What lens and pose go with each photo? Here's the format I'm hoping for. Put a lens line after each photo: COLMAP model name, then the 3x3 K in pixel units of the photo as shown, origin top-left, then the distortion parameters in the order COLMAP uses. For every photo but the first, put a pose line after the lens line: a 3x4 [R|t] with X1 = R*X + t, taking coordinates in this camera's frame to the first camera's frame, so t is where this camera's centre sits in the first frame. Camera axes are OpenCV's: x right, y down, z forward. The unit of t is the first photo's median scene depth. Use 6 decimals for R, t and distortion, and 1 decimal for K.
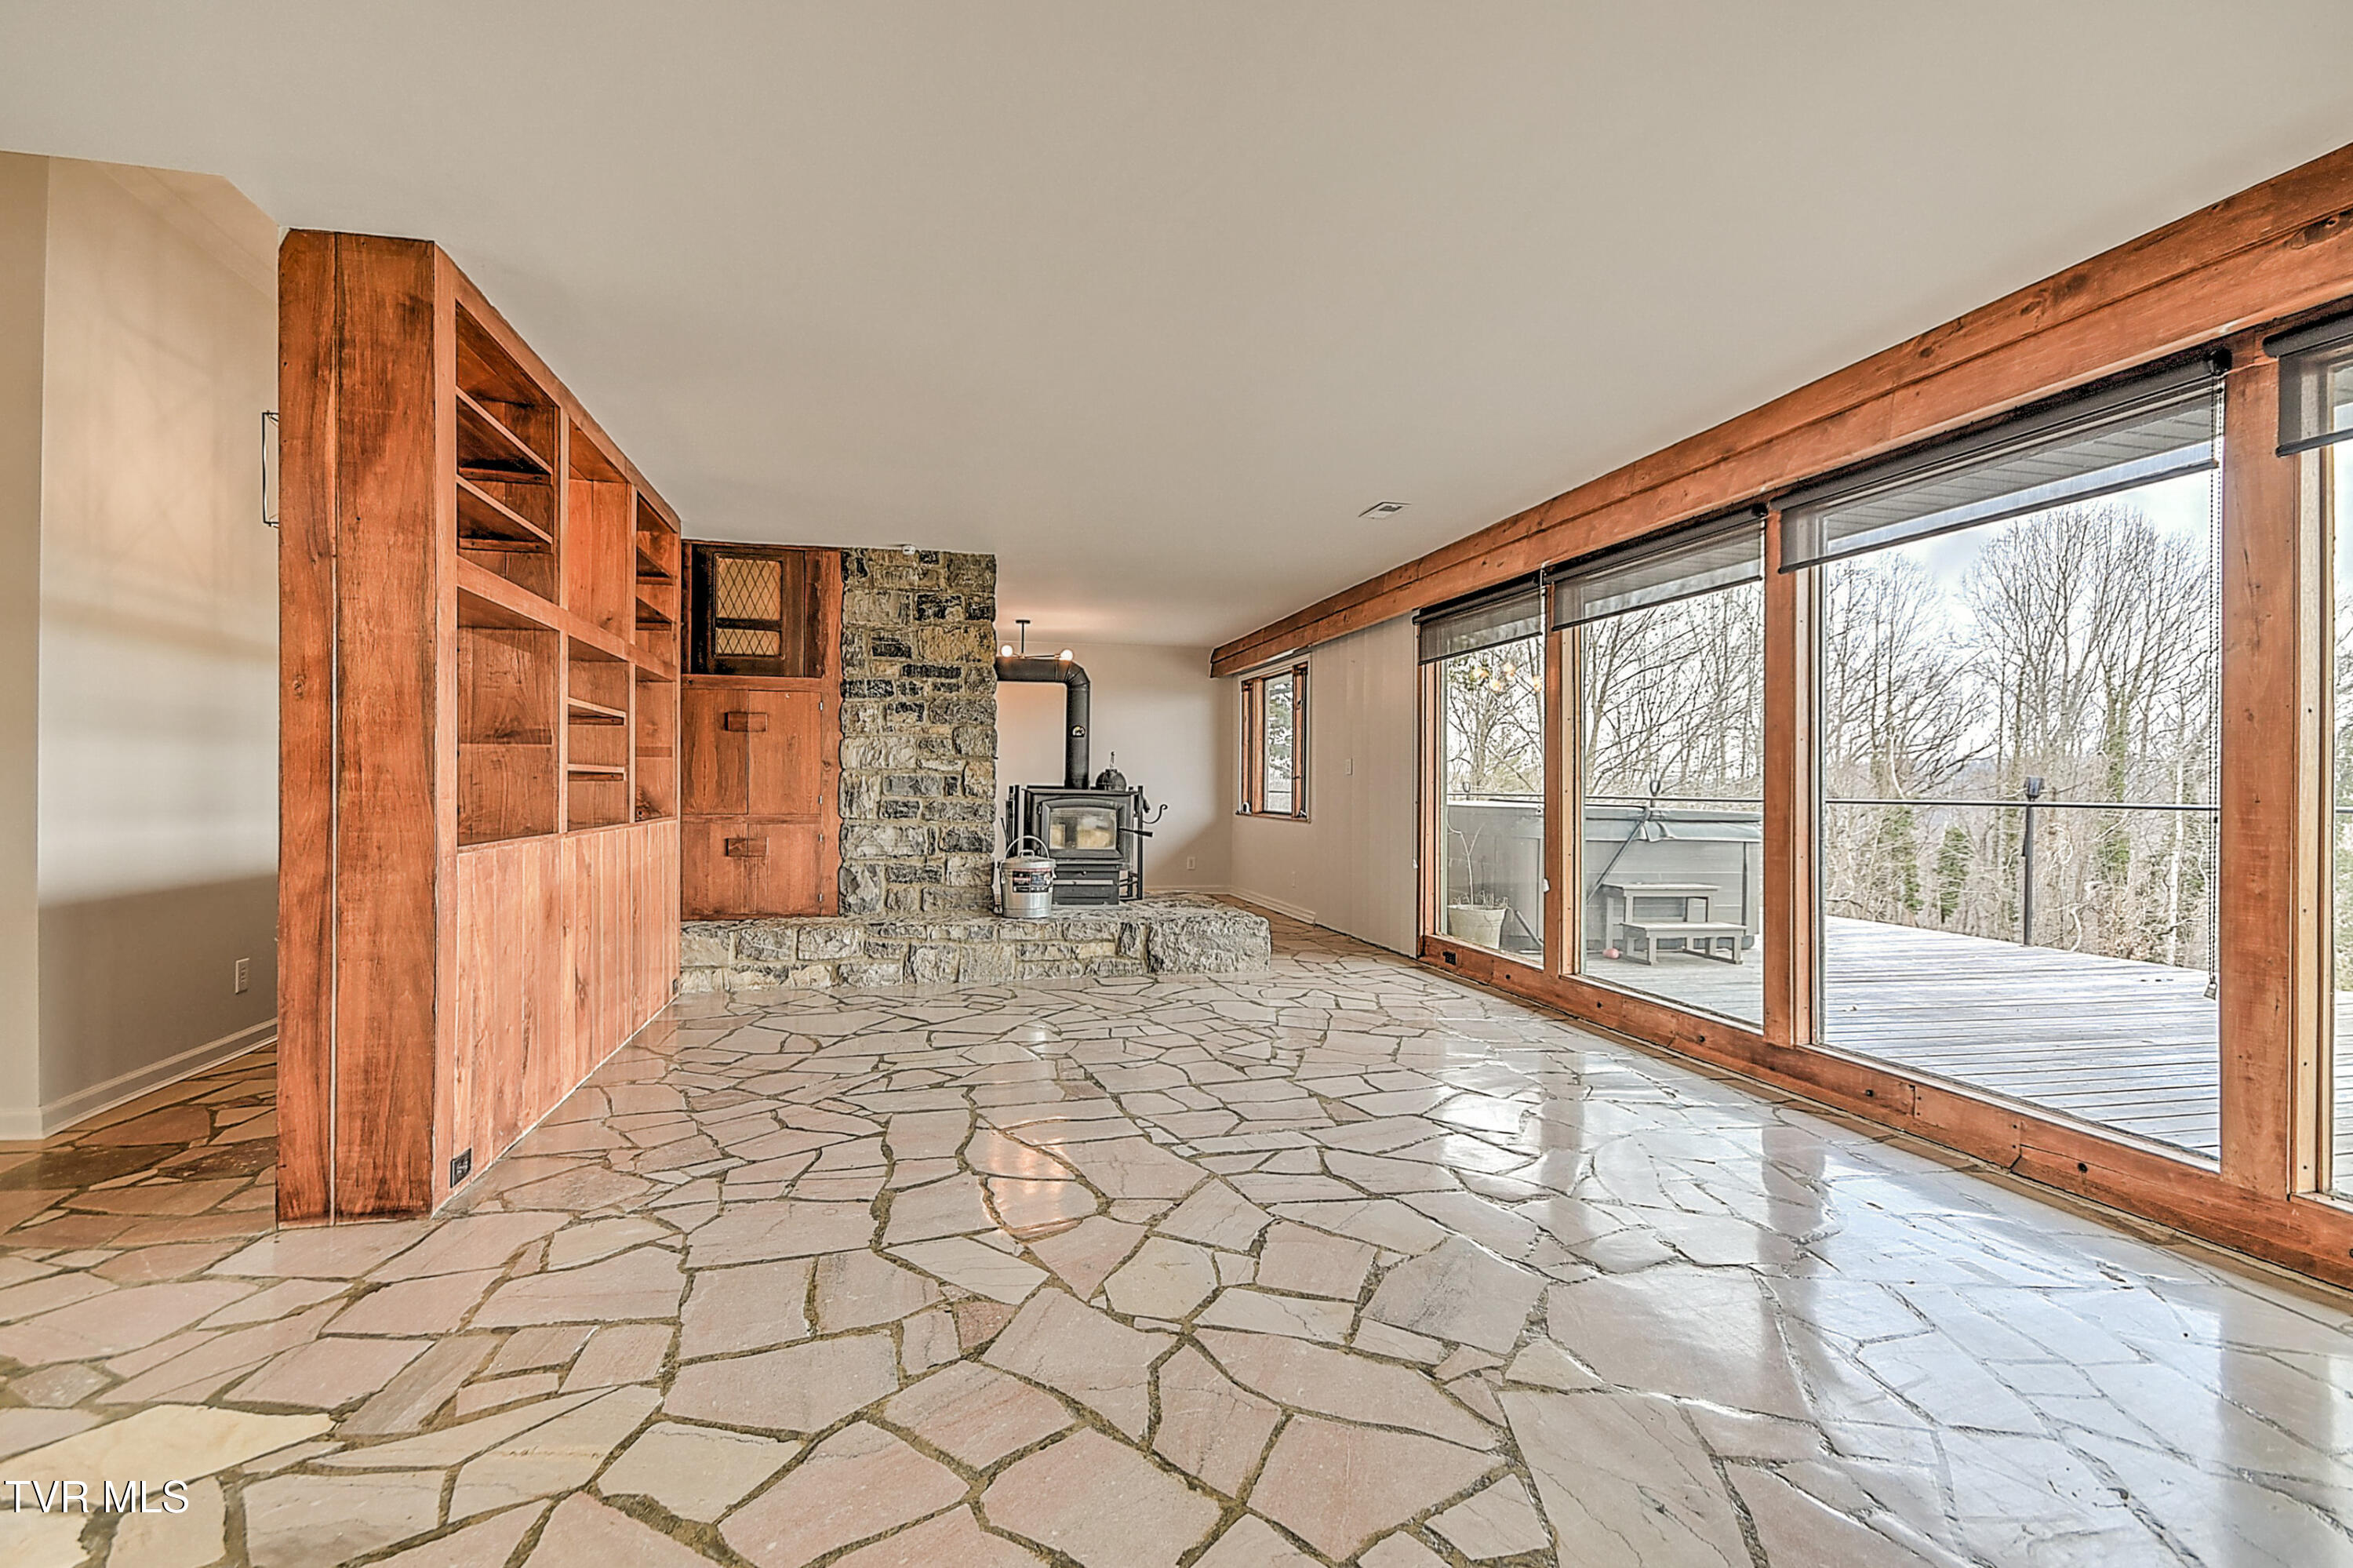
lens RADIAL K [[1093.2, 0, 1176.0], [0, 1093.2, 779.4], [0, 0, 1]] dist [0.026963, -0.011317]
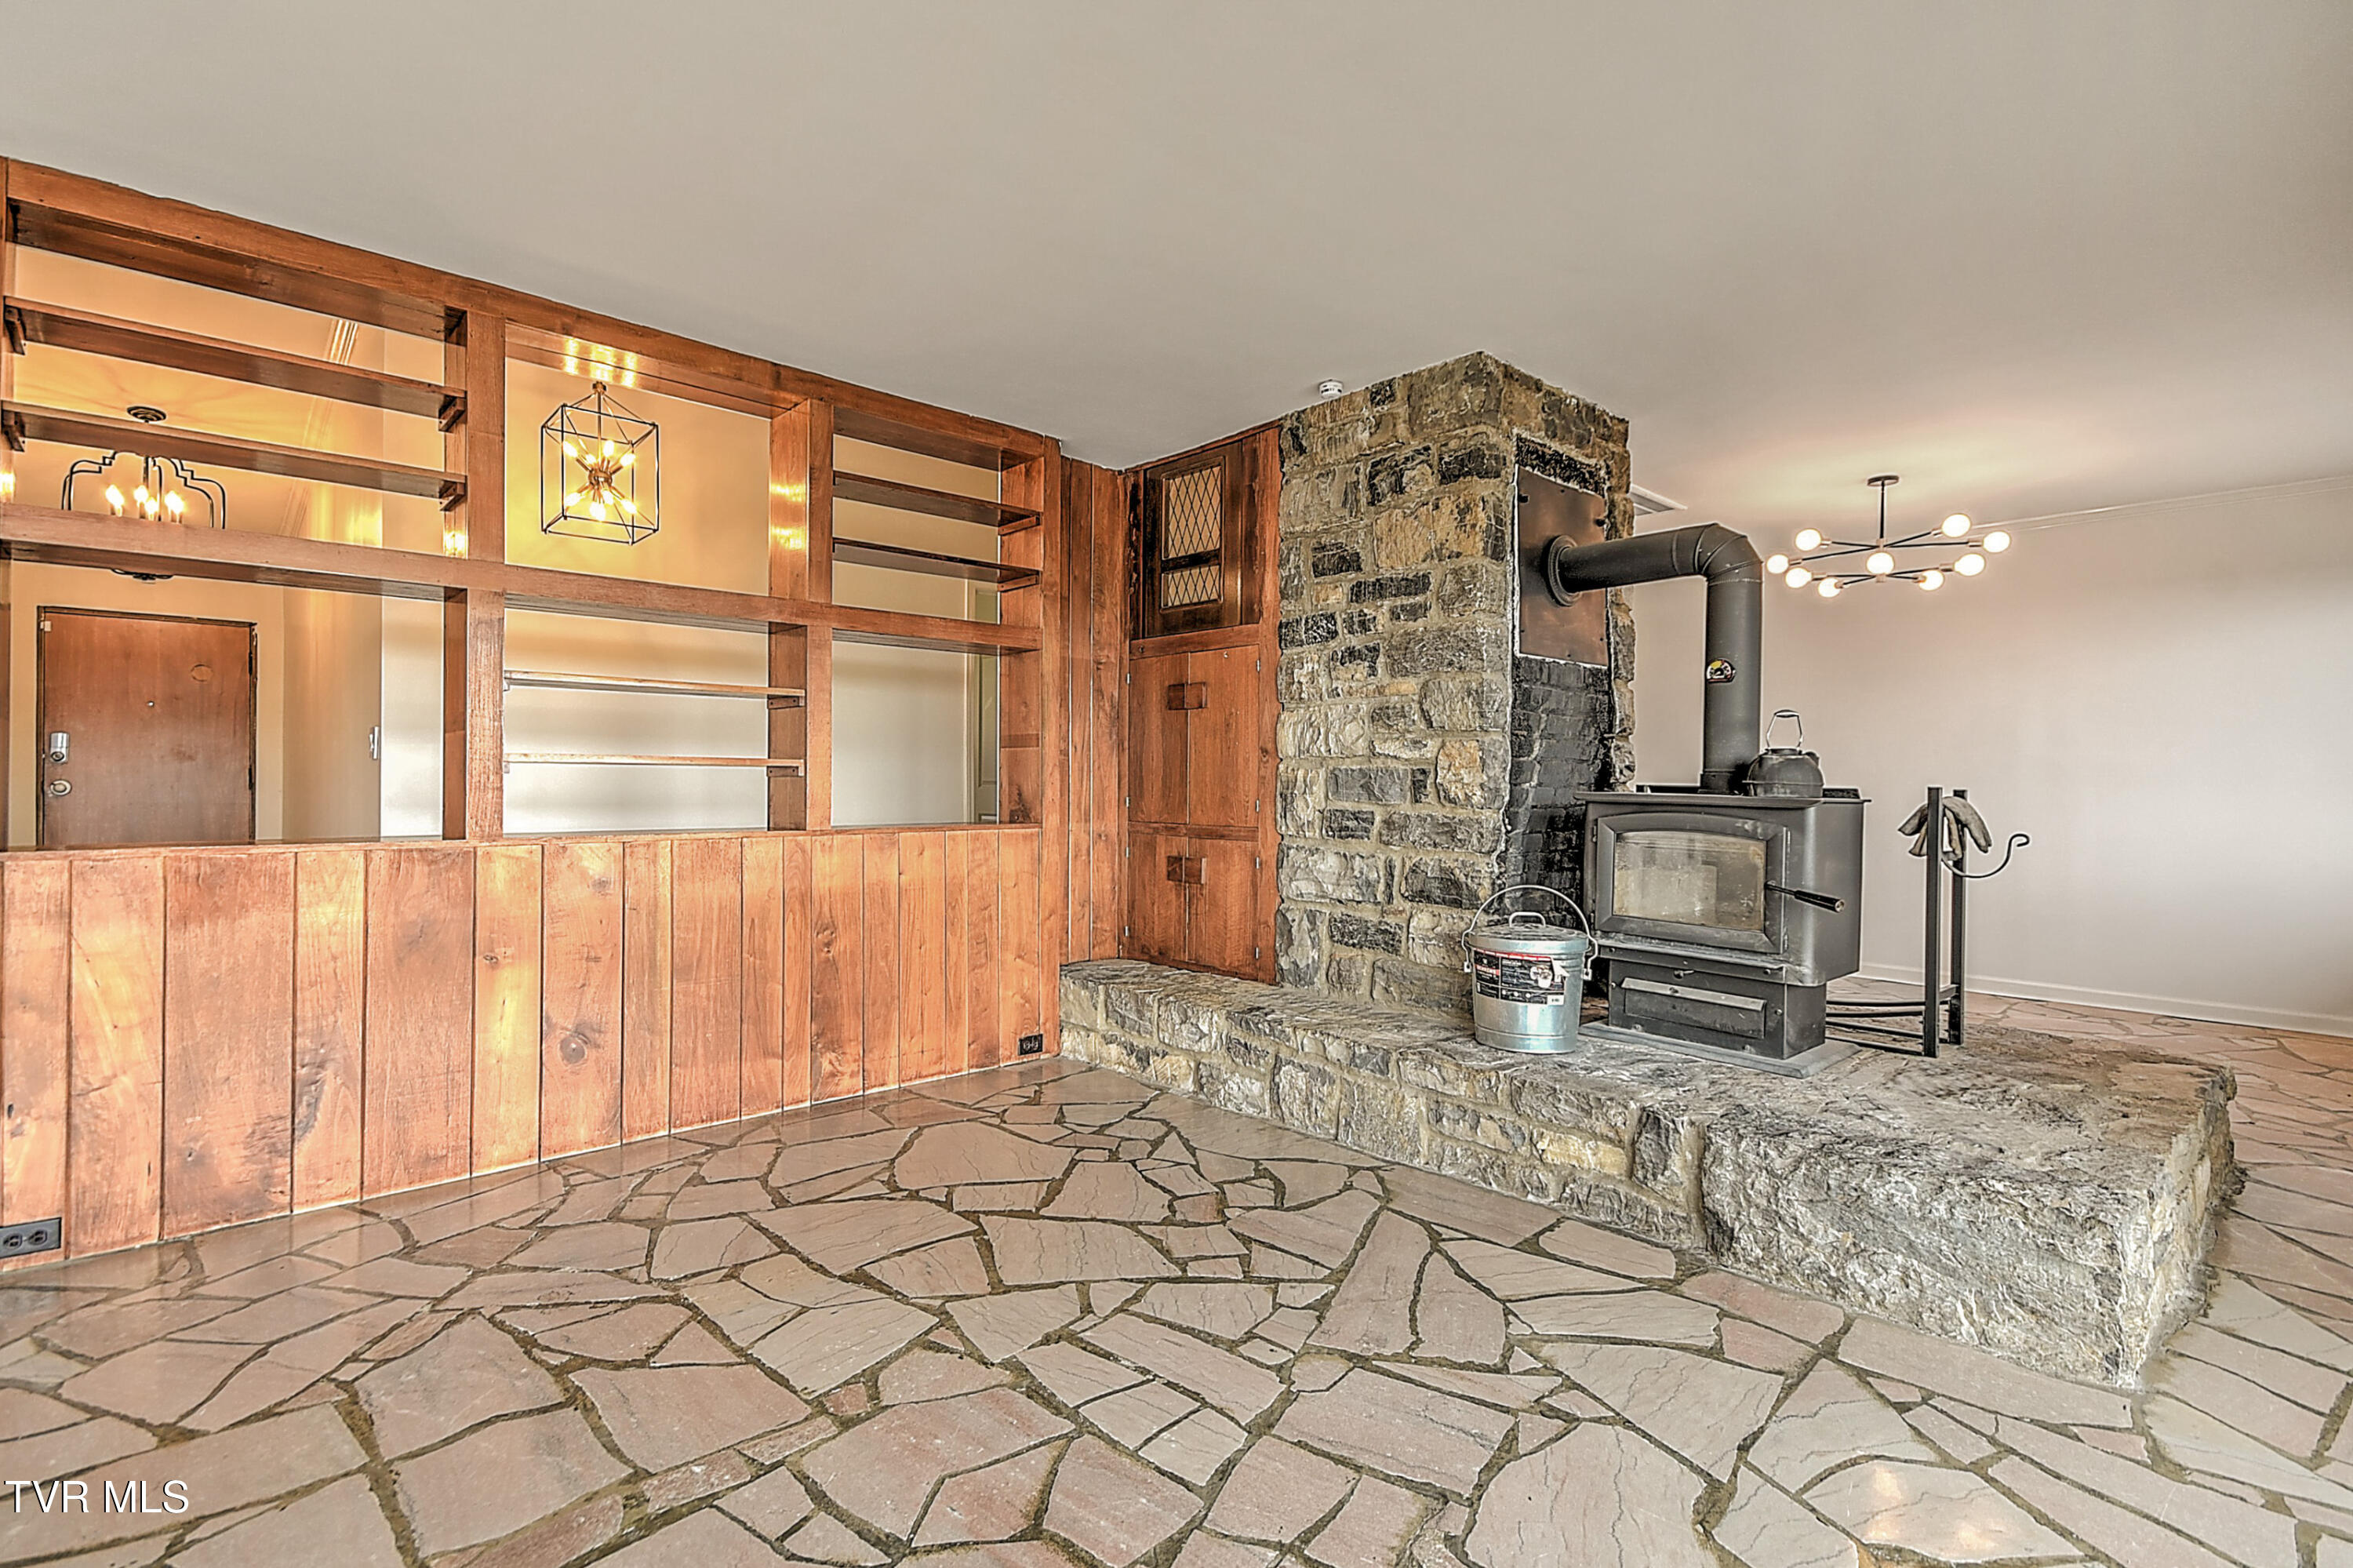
lens RADIAL K [[1098.3, 0, 1181.2], [0, 1098.3, 774.2], [0, 0, 1]] dist [0.017208, 0.000643]
pose [[0.485241, -0.007989, -0.874344, 0.374290], [0.001218, 0.999963, -0.008461, 0.007867], [0.874380, 0.003041, 0.485233, 0.995775]]
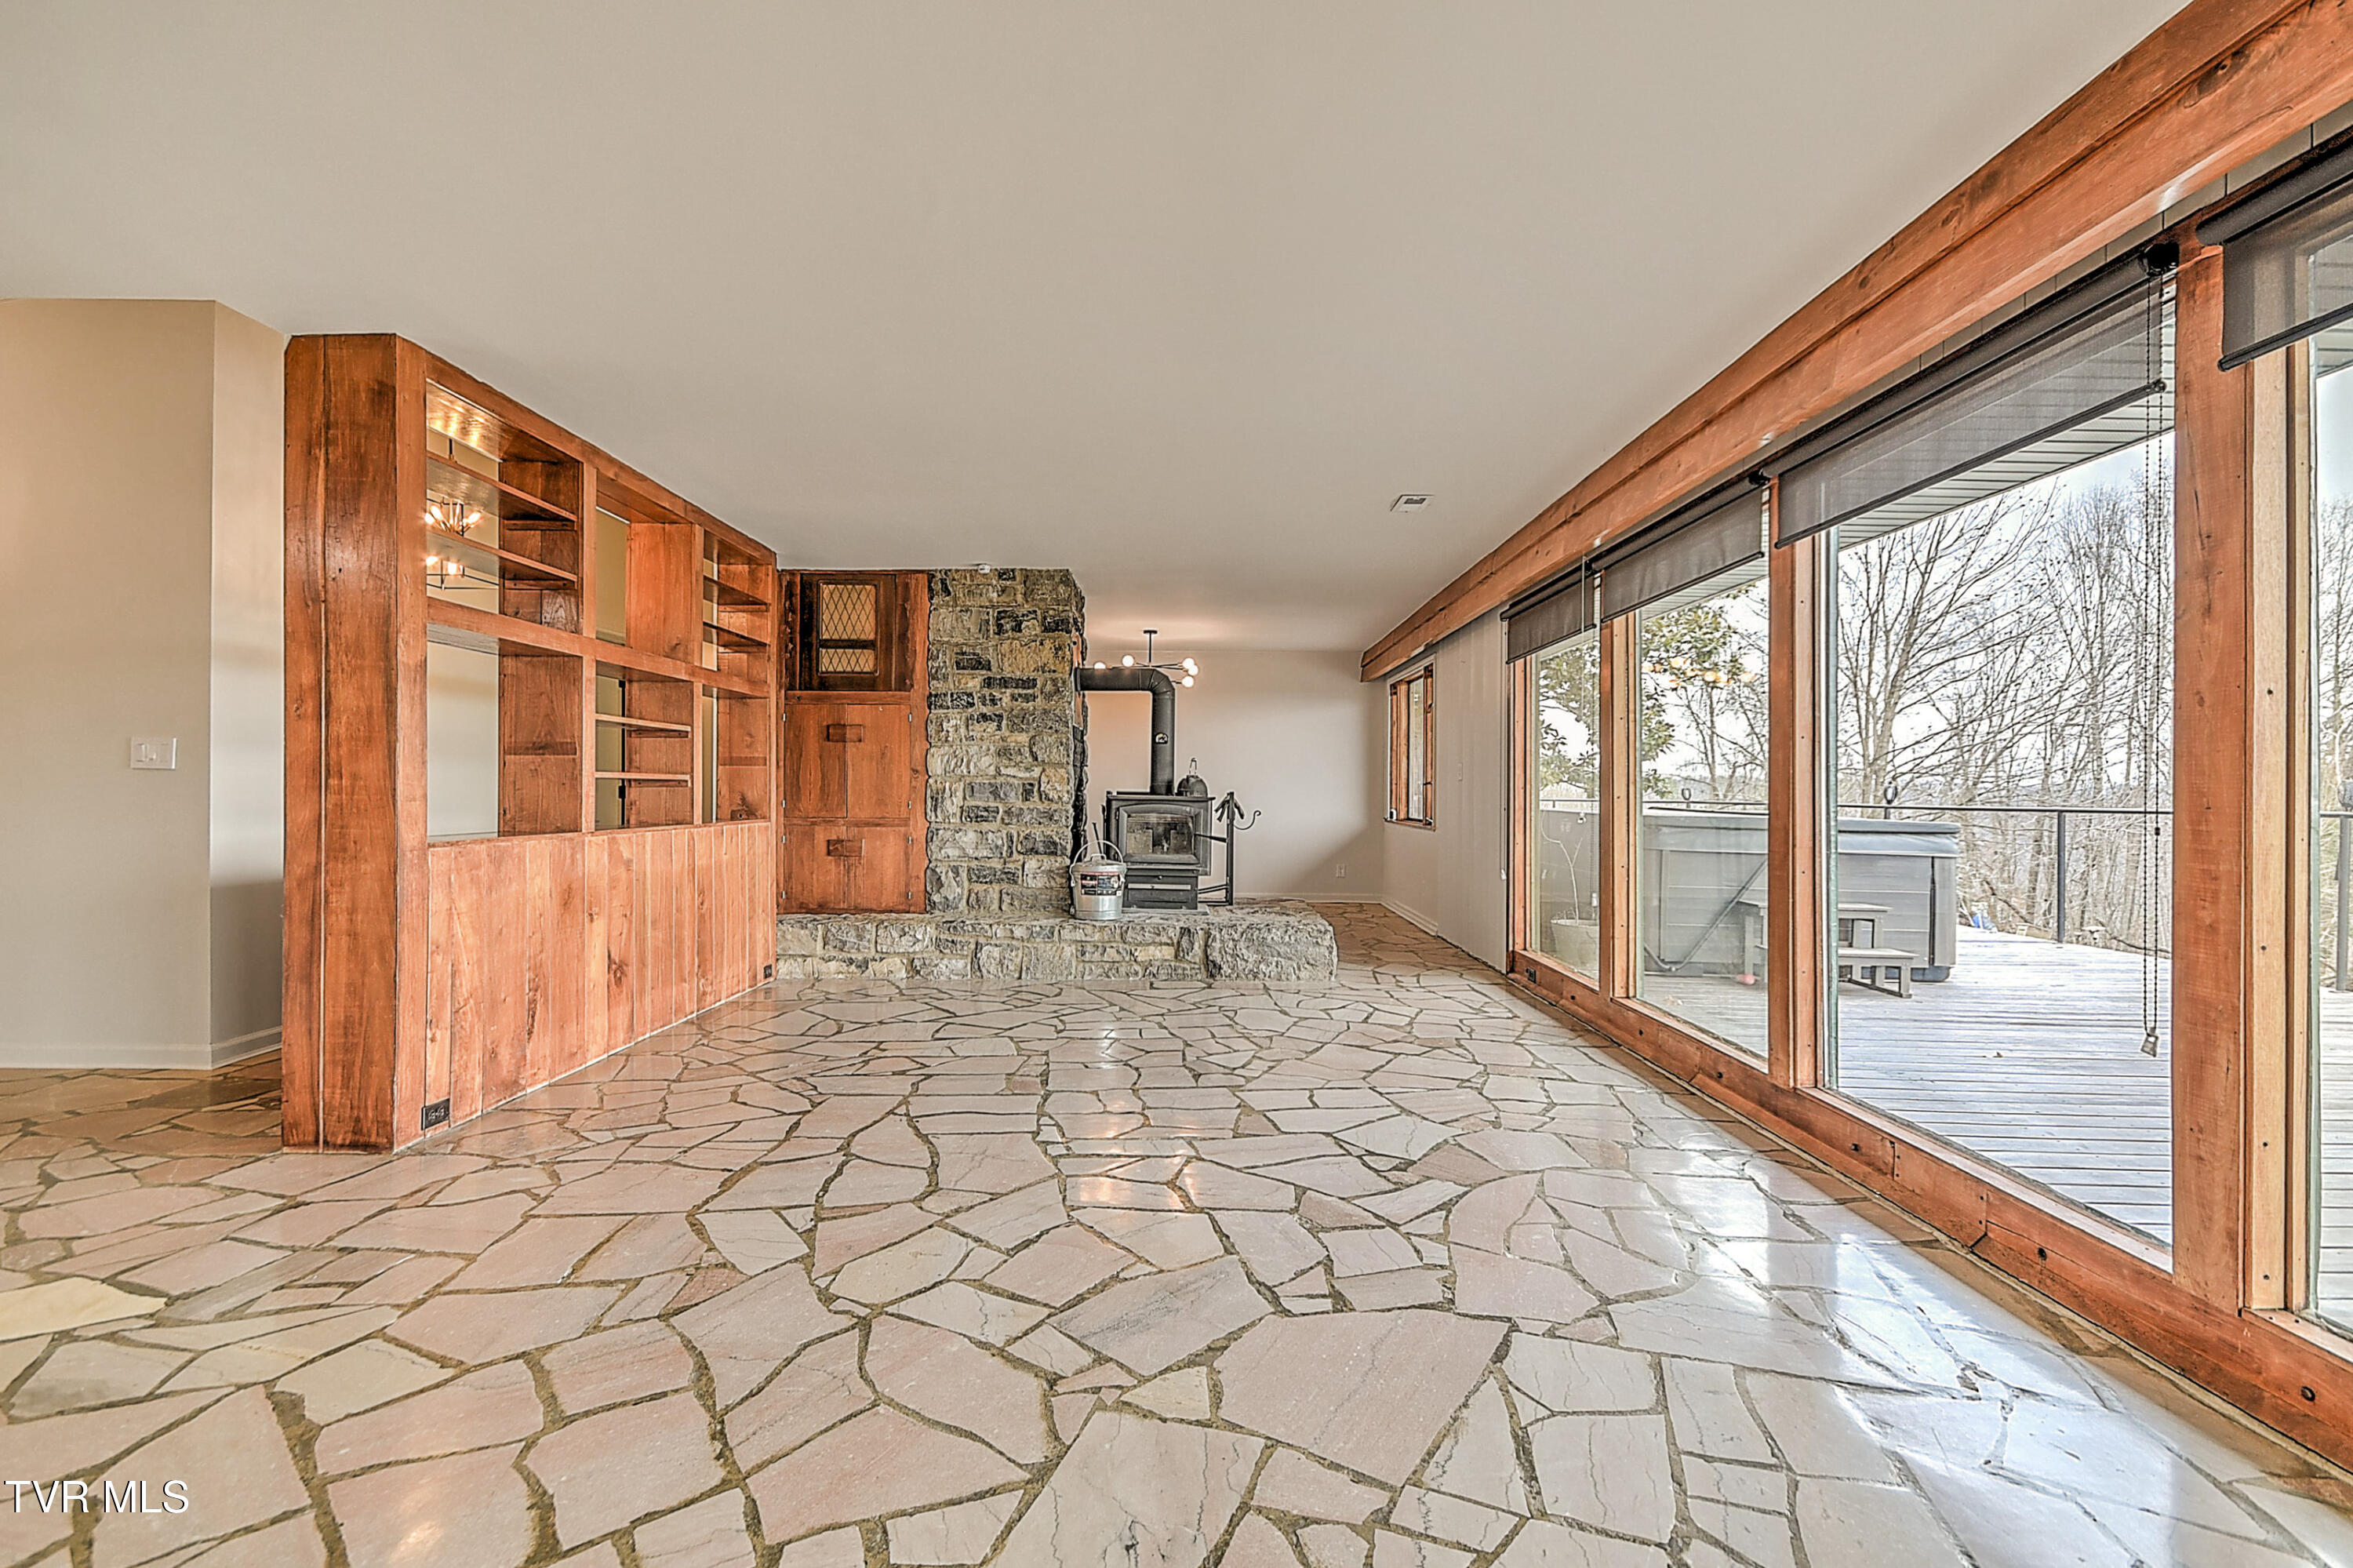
lens RADIAL K [[1087.4, 0, 1176.5], [0, 1087.4, 784.0], [0, 0, 1]] dist [0.026928, -0.011788]
pose [[0.970080, -0.002377, -0.242775, 0.298580], [0.001796, 0.999995, -0.002612, 0.002310], [0.242780, 0.002098, 0.970079, 0.038697]]
